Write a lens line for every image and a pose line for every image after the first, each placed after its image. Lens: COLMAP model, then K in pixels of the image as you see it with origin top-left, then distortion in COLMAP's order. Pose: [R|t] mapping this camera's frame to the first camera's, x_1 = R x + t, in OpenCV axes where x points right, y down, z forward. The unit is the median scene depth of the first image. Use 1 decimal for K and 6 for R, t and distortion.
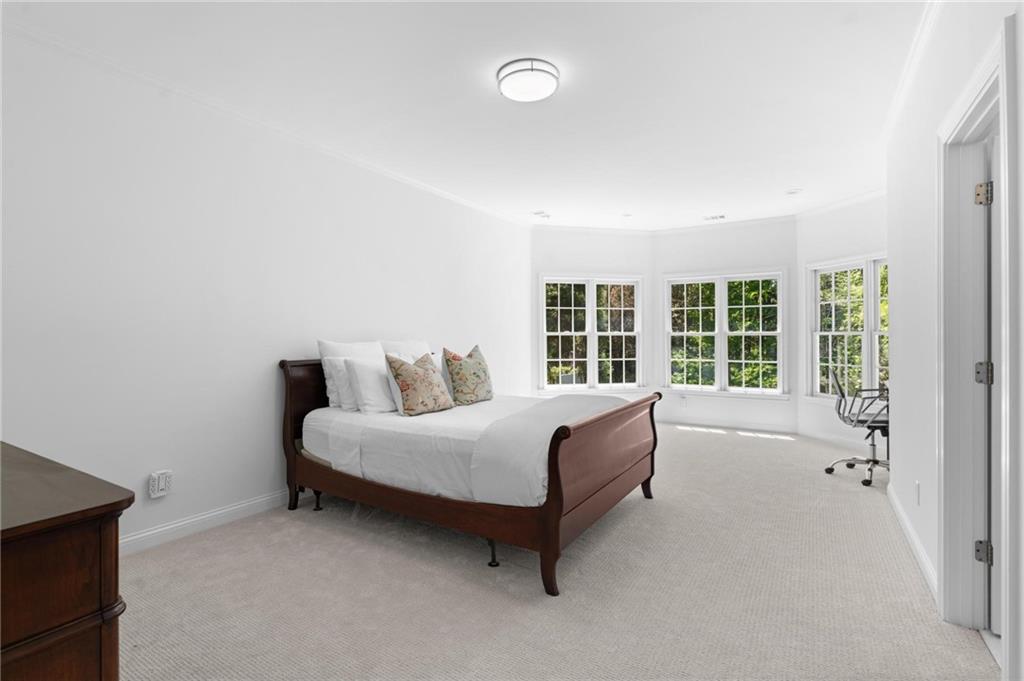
lens RADIAL K [[500.9, 0, 503.5], [0, 500.9, 338.0], [0, 0, 1]] dist [-0.001306, 0.000047]
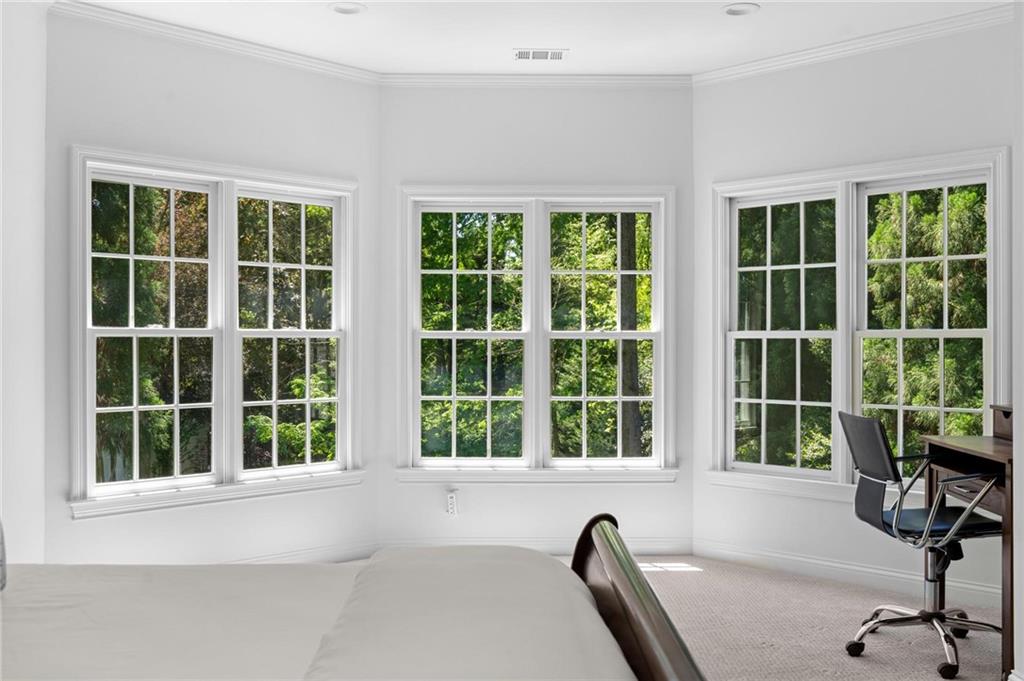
lens RADIAL K [[1036.4, 0, 515.2], [0, 1036.4, 337.8], [0, 0, 1]] dist [0.026993, 0.000000]
pose [[0.830840, 0.002788, 0.556505, -0.071364], [-0.000201, 0.999989, -0.004710, -0.001486], [-0.556512, 0.003802, 0.830831, 0.282323]]
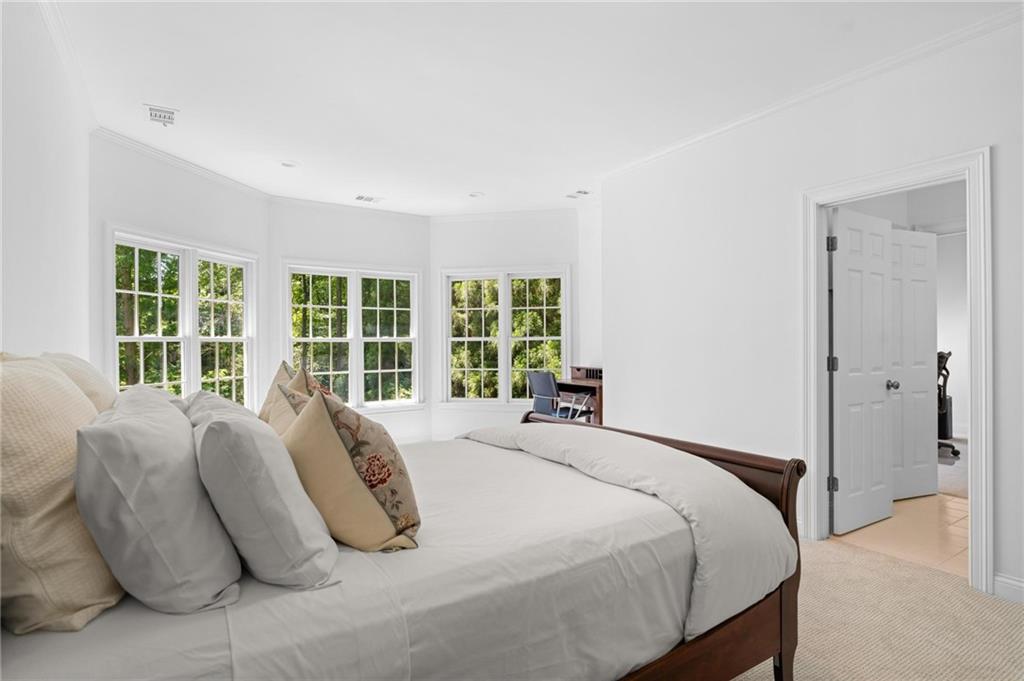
lens RADIAL K [[546.6, 0, 515.2], [0, 546.6, 343.1], [0, 0, 1]] dist [0.007749, 0.000217]
pose [[0.406913, -0.003455, 0.913460, -0.293894], [0.005370, 0.999985, 0.001391, -0.002333], [-0.913451, 0.004340, 0.406925, 0.392791]]
